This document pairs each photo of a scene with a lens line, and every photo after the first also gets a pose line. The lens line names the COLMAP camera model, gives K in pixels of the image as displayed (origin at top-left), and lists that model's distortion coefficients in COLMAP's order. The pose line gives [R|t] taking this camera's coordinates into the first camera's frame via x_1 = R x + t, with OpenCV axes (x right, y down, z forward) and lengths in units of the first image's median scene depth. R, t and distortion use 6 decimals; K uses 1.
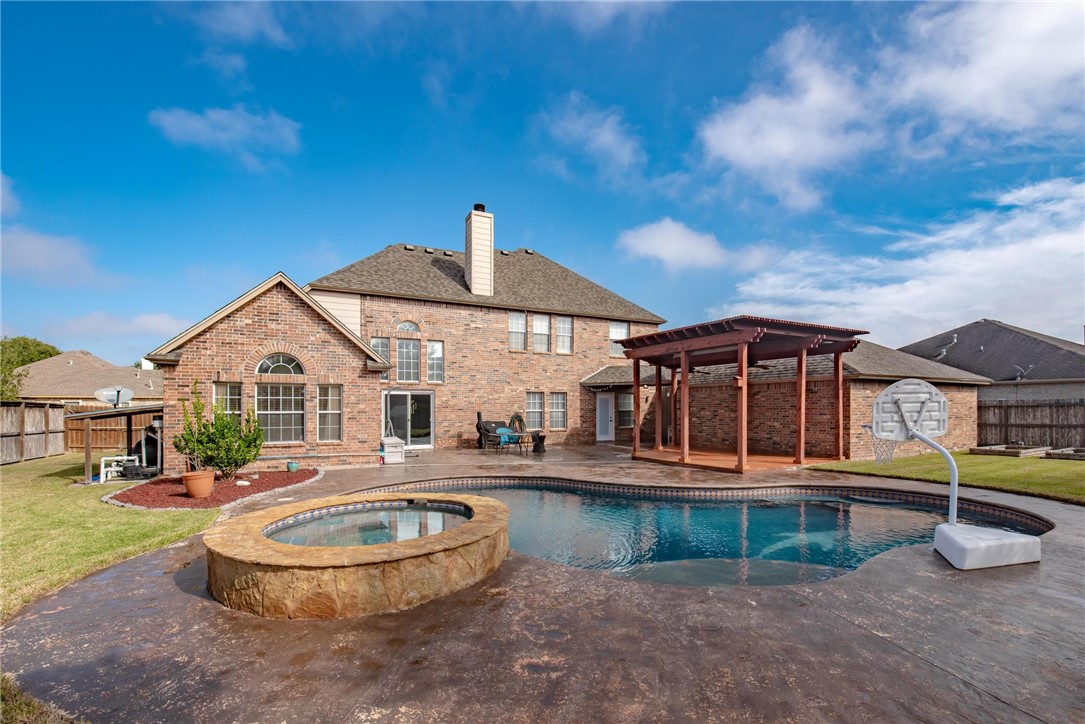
lens RADIAL K [[488.1, 0, 548.4], [0, 488.1, 414.5], [0, 0, 1]] dist [-0.011248, -0.002769]
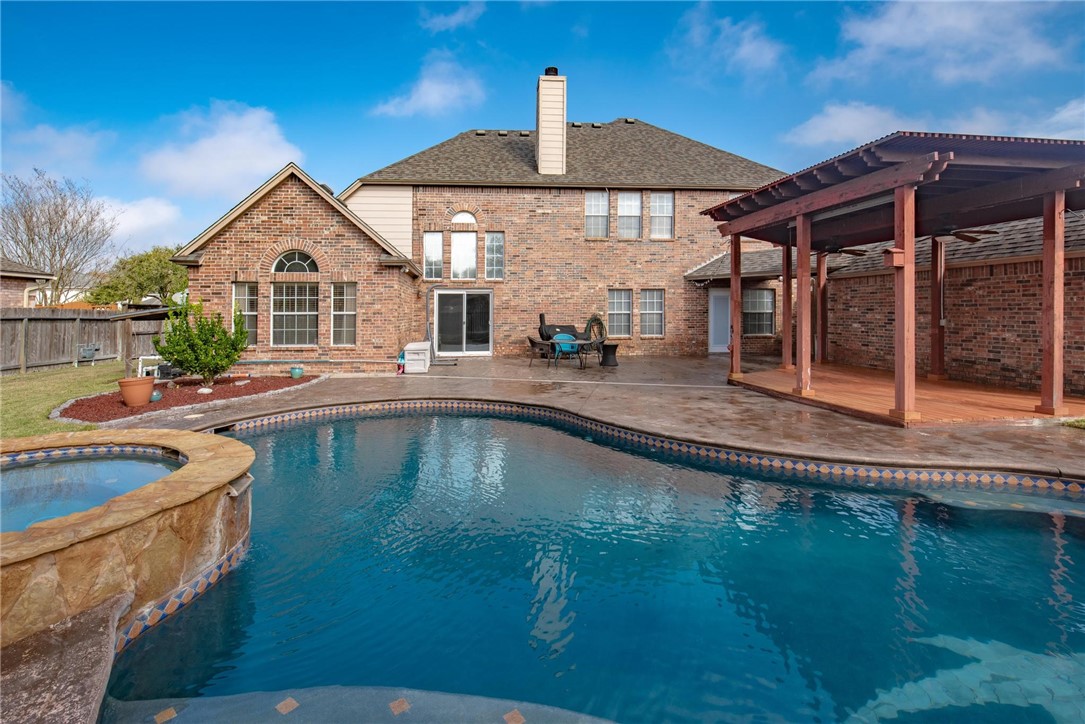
lens RADIAL K [[488.1, 0, 501.3], [0, 488.1, 315.7], [0, 0, 1]] dist [-0.011248, -0.002769]
pose [[0.913406, 0.003274, -0.407036, 0.158450], [-0.004477, 0.999988, -0.002002, 0.000214], [0.407025, 0.003651, 0.913410, 0.248387]]
